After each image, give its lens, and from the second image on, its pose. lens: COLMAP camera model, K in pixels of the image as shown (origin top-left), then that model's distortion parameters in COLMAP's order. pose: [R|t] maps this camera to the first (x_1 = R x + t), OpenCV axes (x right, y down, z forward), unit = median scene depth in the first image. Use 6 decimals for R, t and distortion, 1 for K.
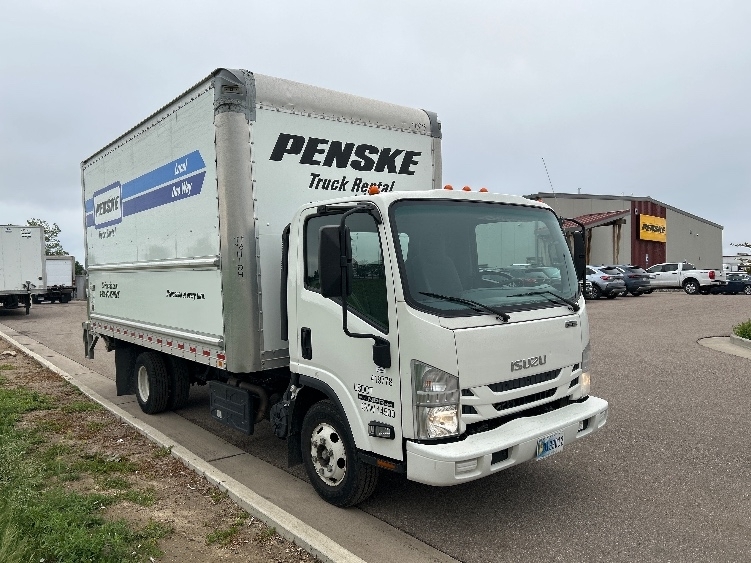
lens RADIAL K [[588.9, 0, 375.5], [0, 588.9, 281.5], [0, 0, 1]] dist [-0.009519, -0.002544]
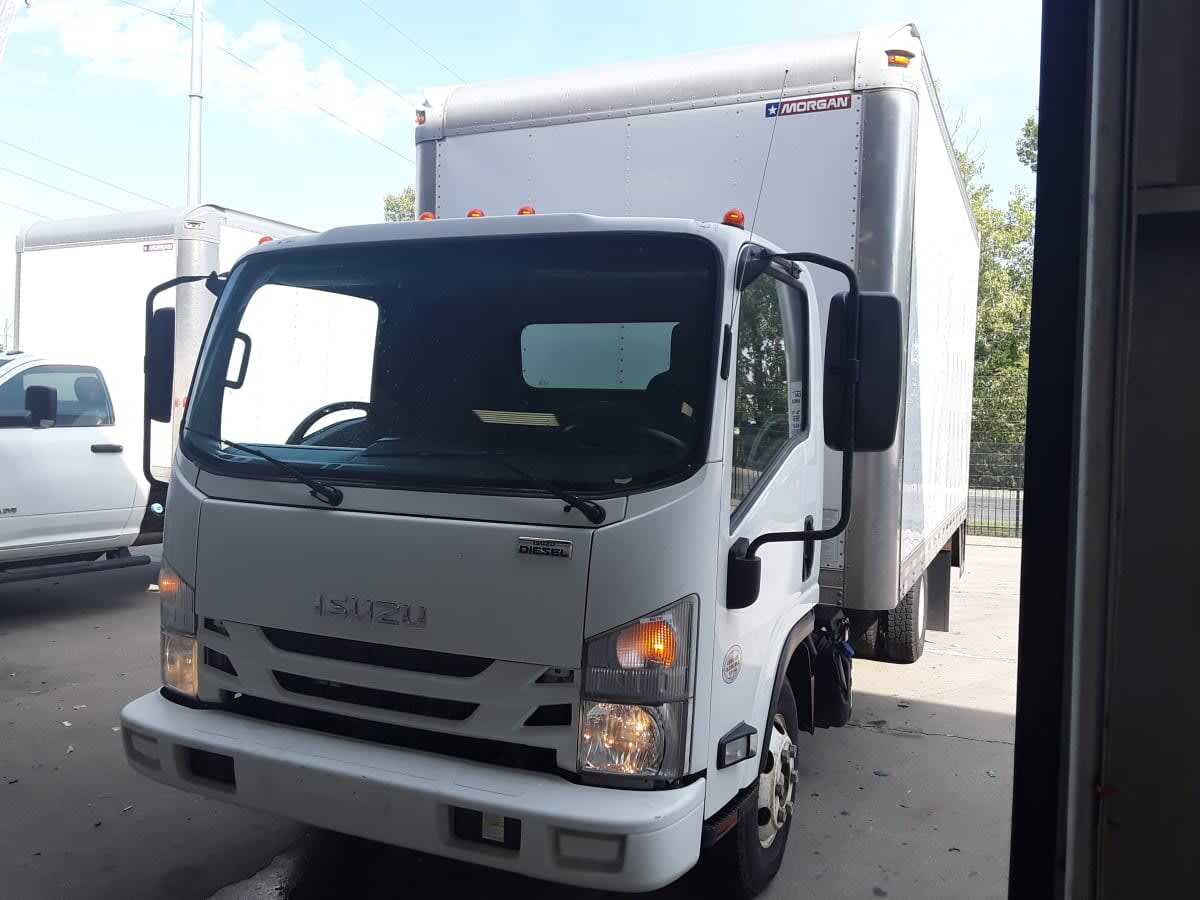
lens RADIAL K [[960.3, 0, 596.7], [0, 960.3, 425.4], [0, 0, 1]] dist [0.094585, -0.000267]
pose [[0.440765, 0.047739, -0.896352, 0.844815], [-0.063147, 0.997760, 0.022089, -0.018751], [0.895399, 0.046866, 0.442792, 0.739150]]
